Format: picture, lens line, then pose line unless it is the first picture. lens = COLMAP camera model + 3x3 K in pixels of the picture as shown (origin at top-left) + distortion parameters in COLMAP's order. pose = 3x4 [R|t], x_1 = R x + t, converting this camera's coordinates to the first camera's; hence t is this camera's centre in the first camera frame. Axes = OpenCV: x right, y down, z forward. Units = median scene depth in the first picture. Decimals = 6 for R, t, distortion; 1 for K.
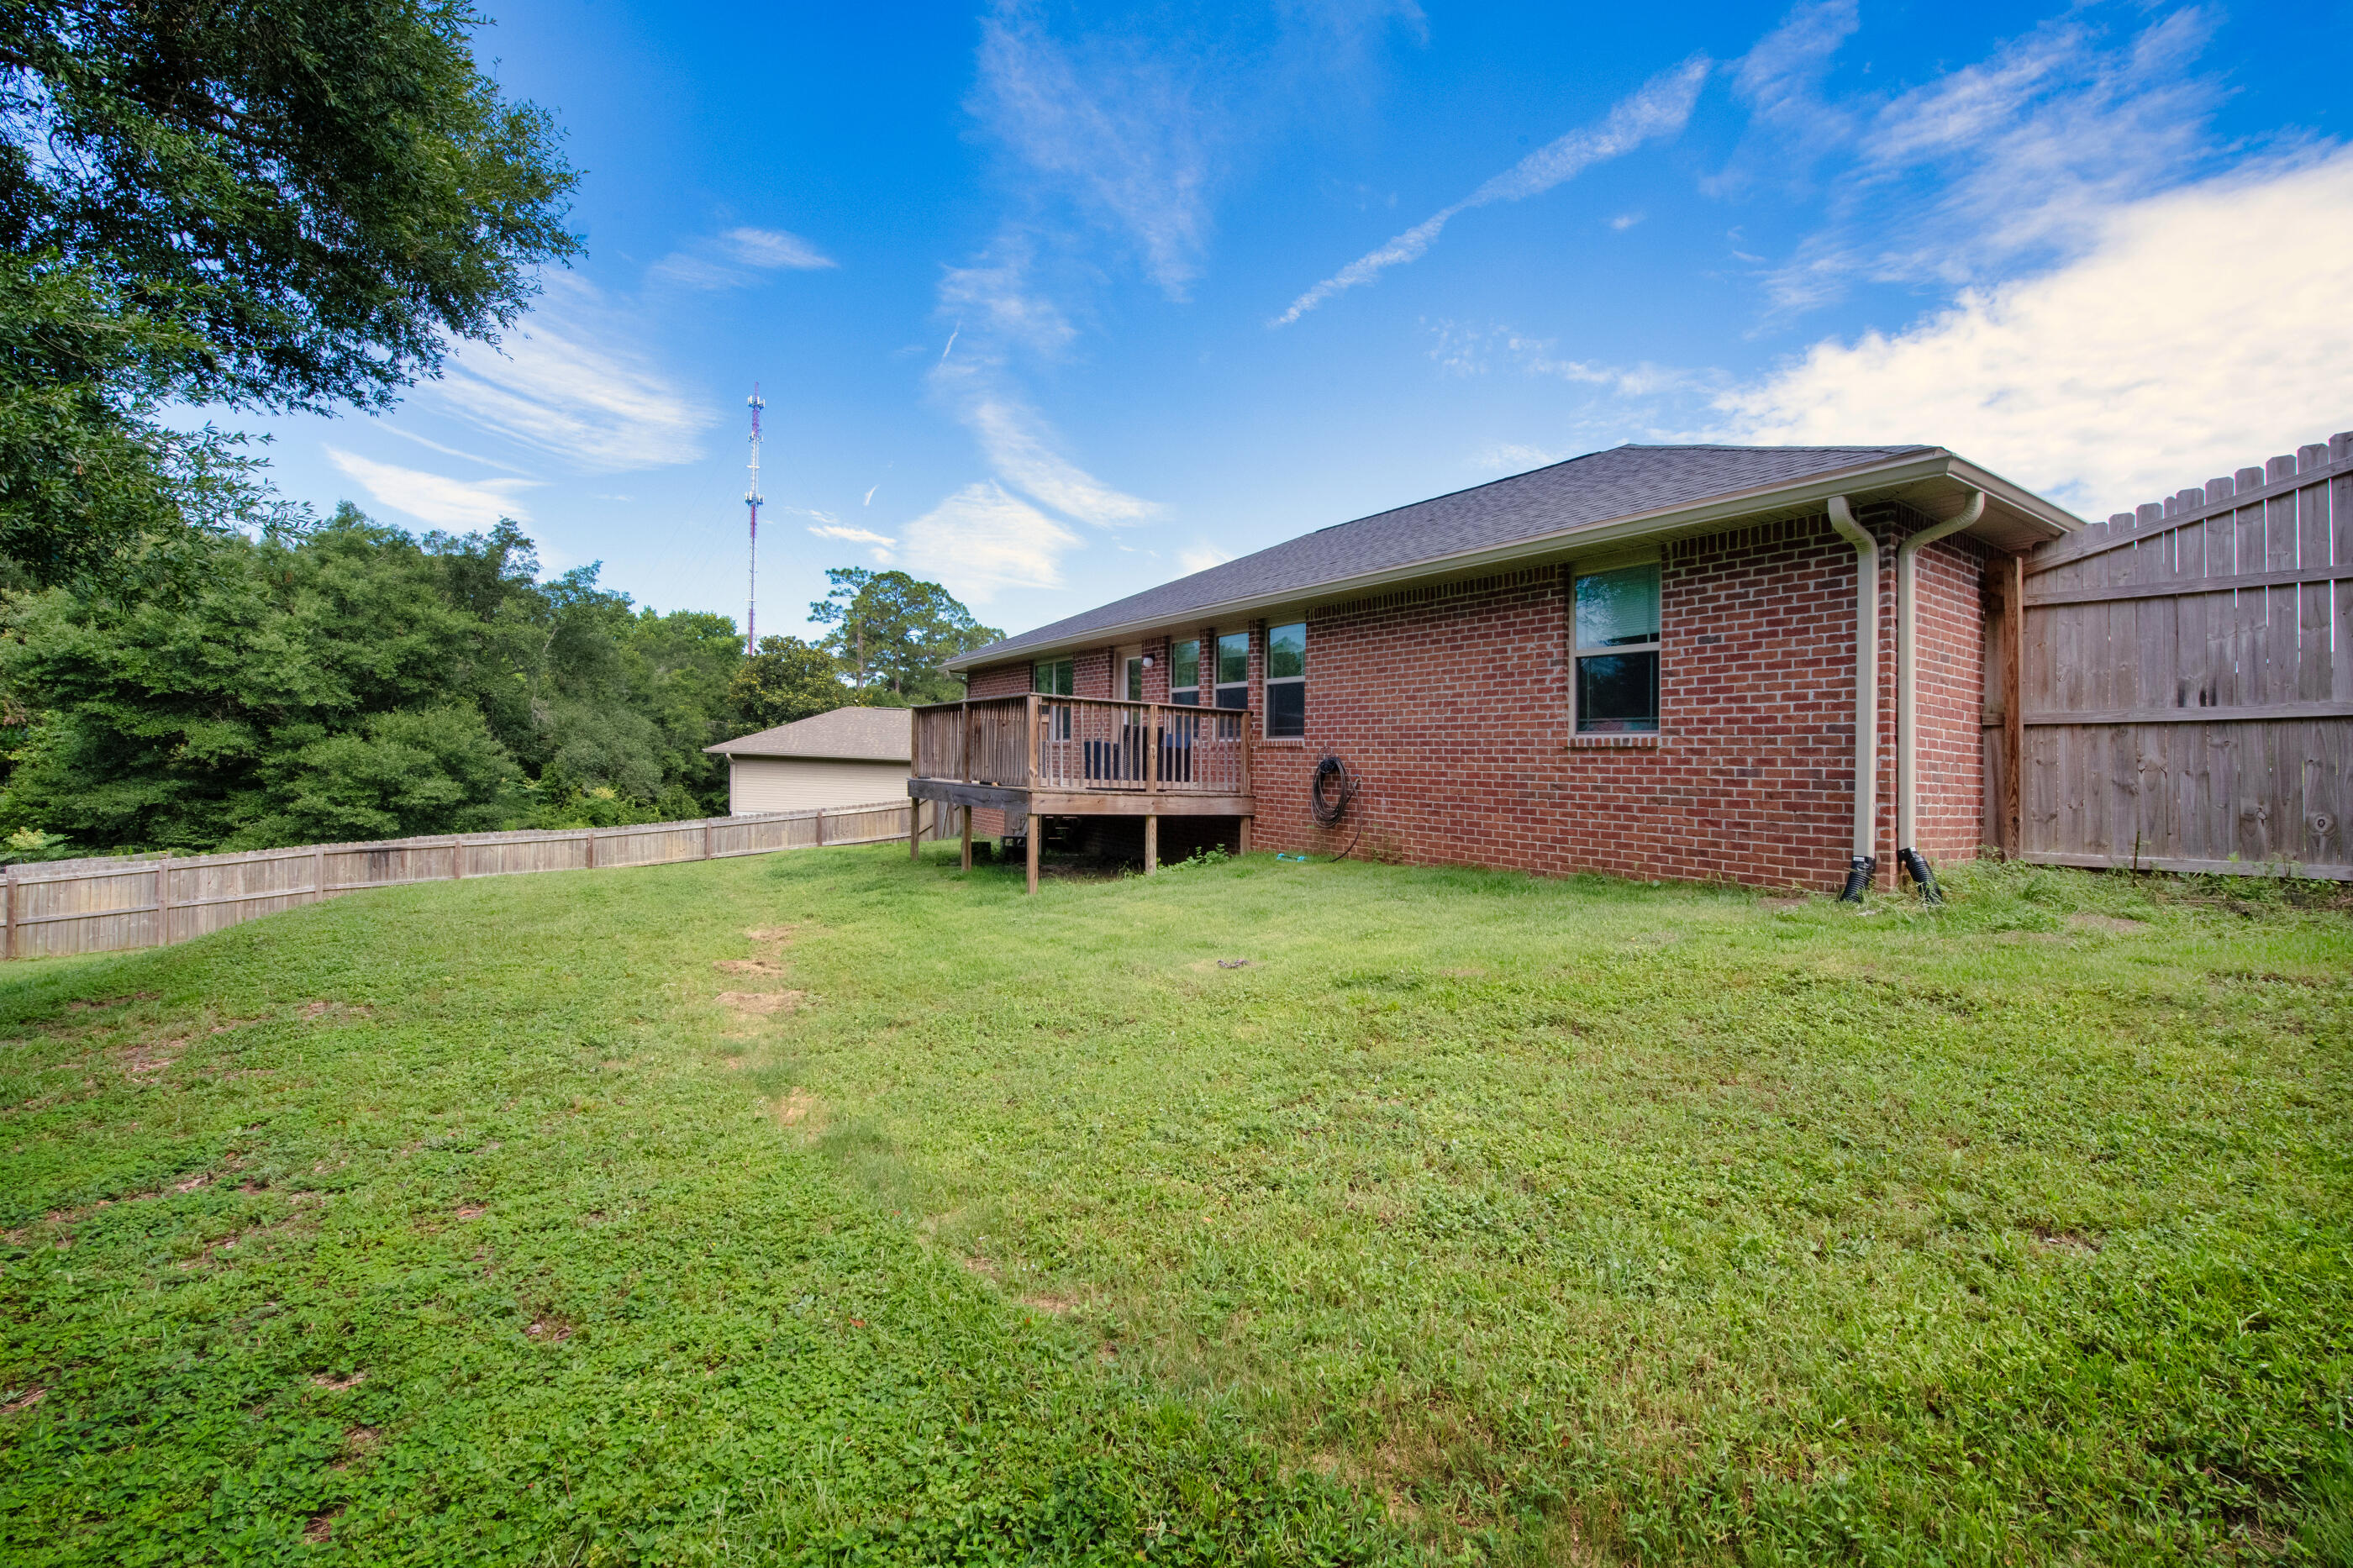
lens RADIAL K [[1032.8, 0, 1174.9], [0, 1032.8, 823.4], [0, 0, 1]] dist [-0.026957, -0.000771]
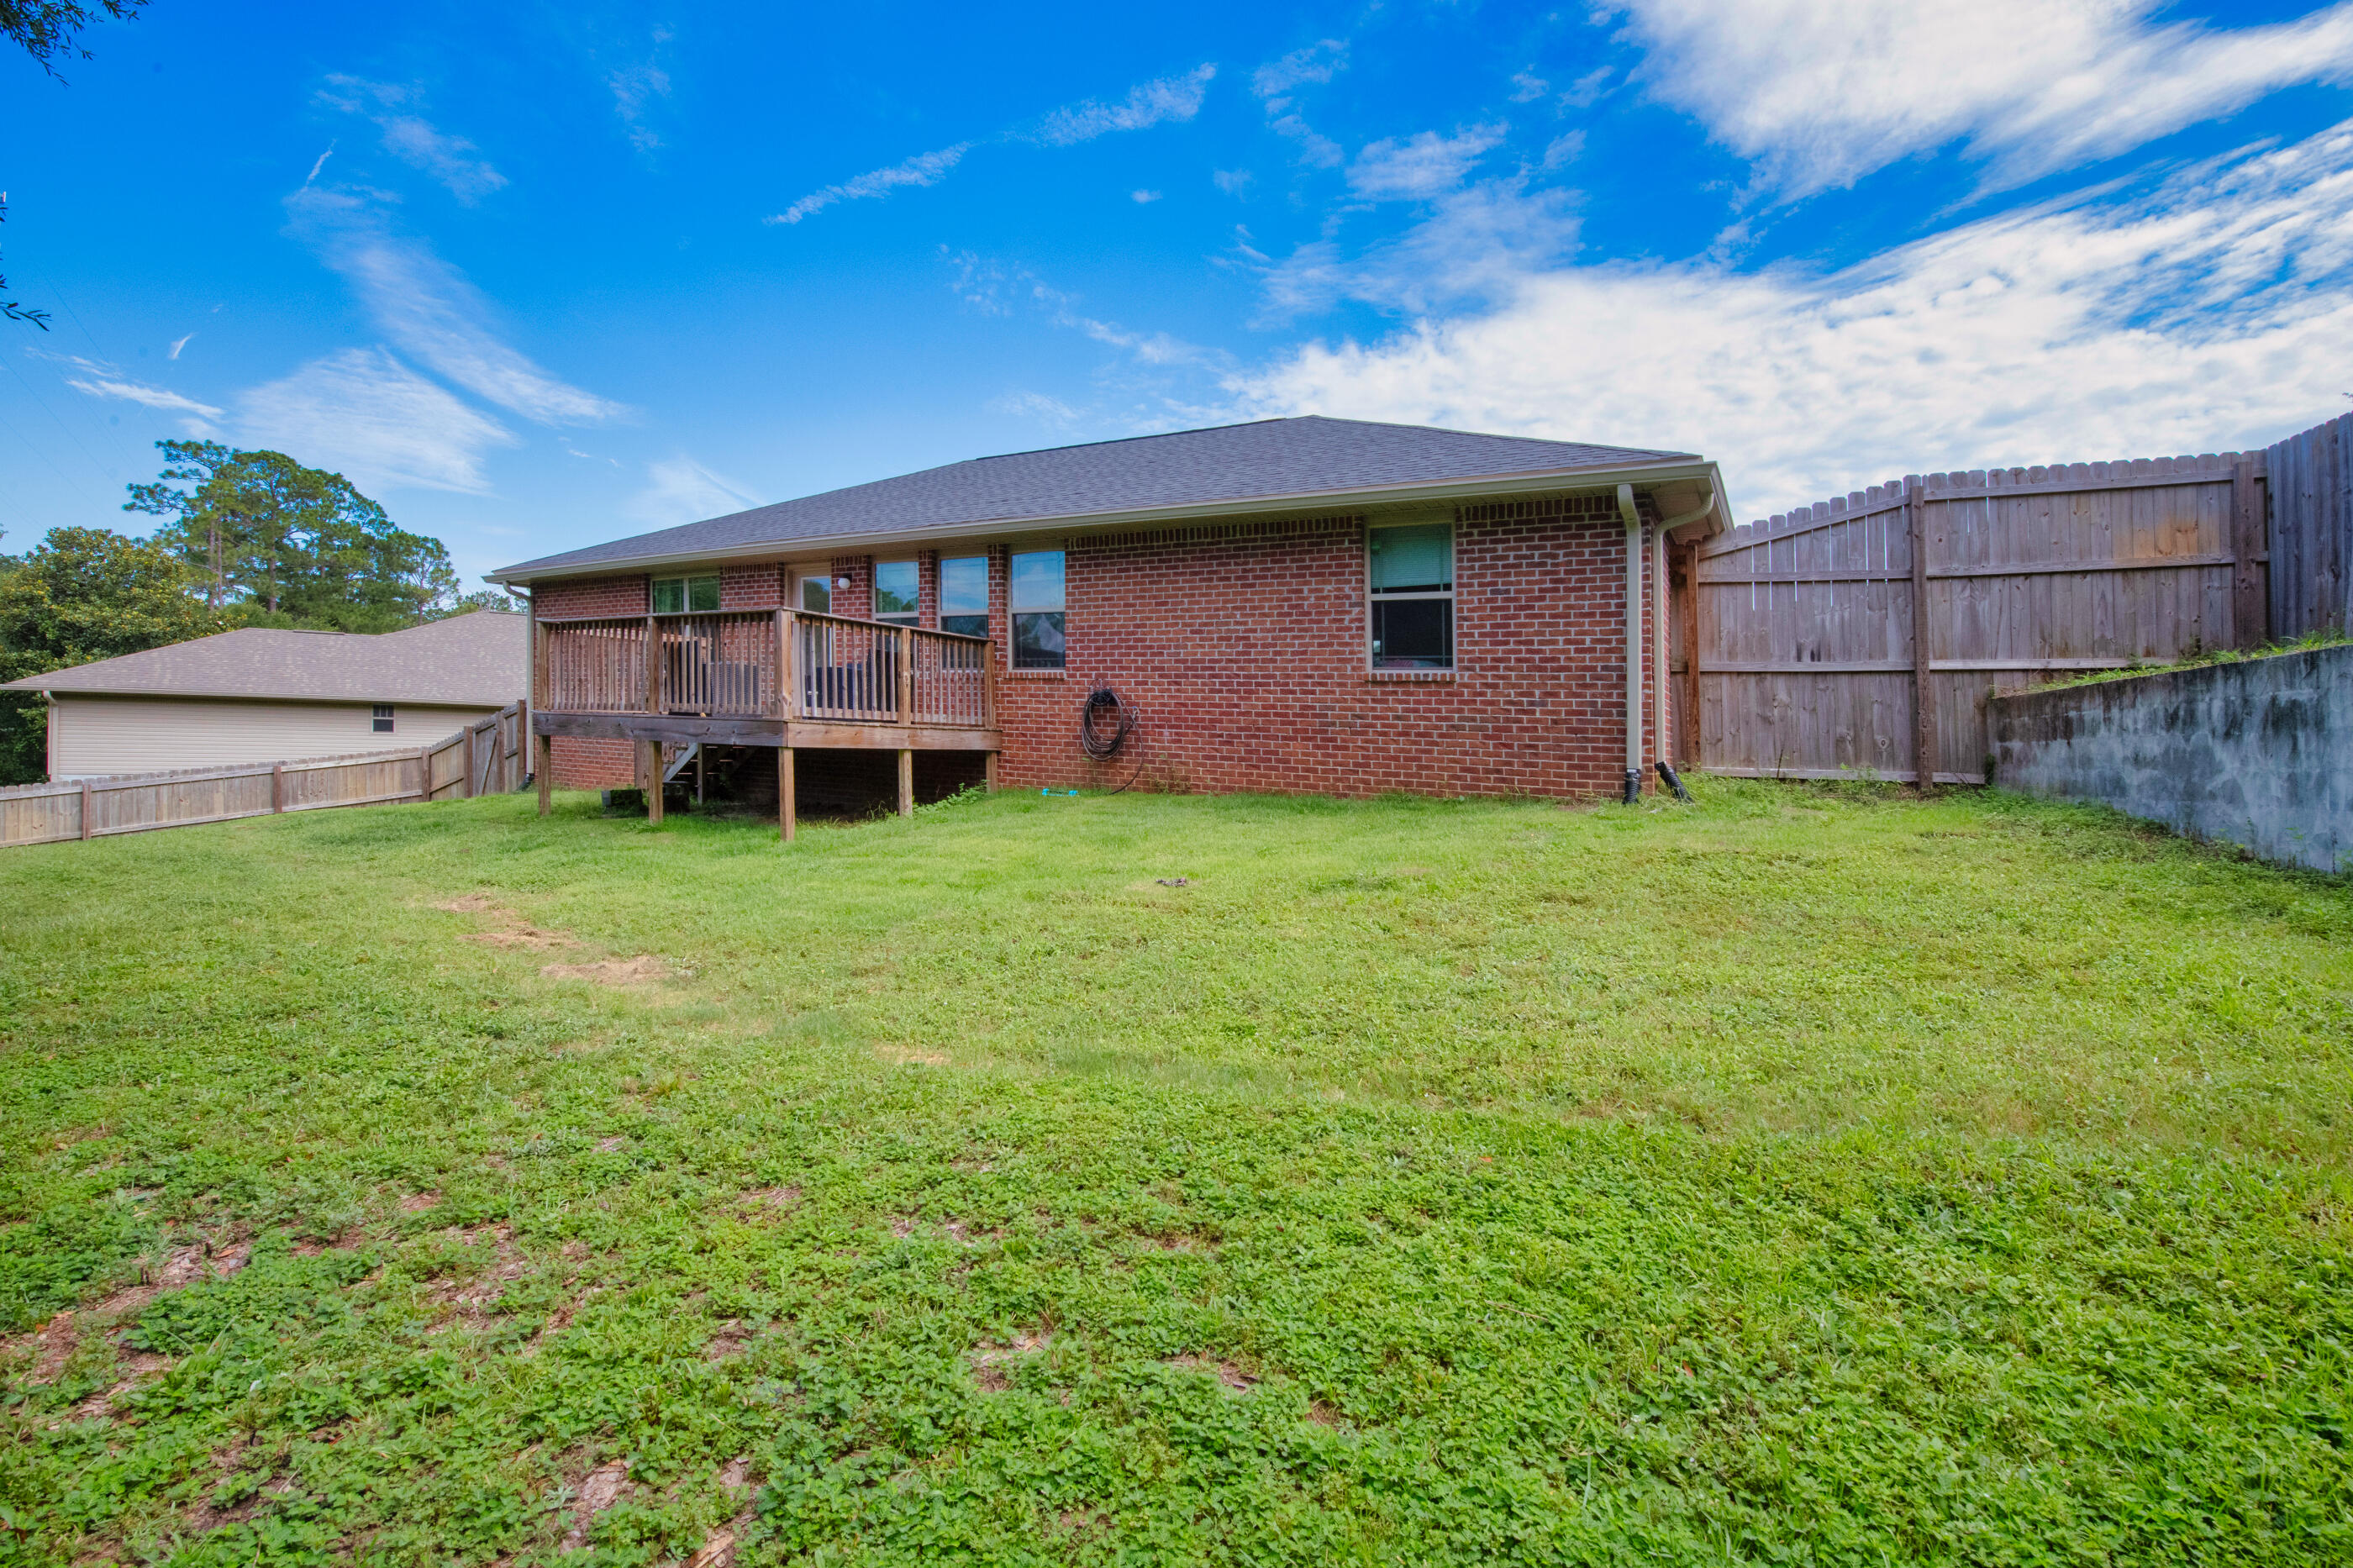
lens RADIAL K [[1124.9, 0, 1066.3], [0, 1124.9, 822.1], [0, 0, 1]] dist [-0.048711, 0.000591]
pose [[0.886978, -0.024788, 0.461147, -0.268117], [0.013092, 0.999507, 0.028545, 0.022263], [-0.461627, -0.019282, 0.886865, 0.041385]]
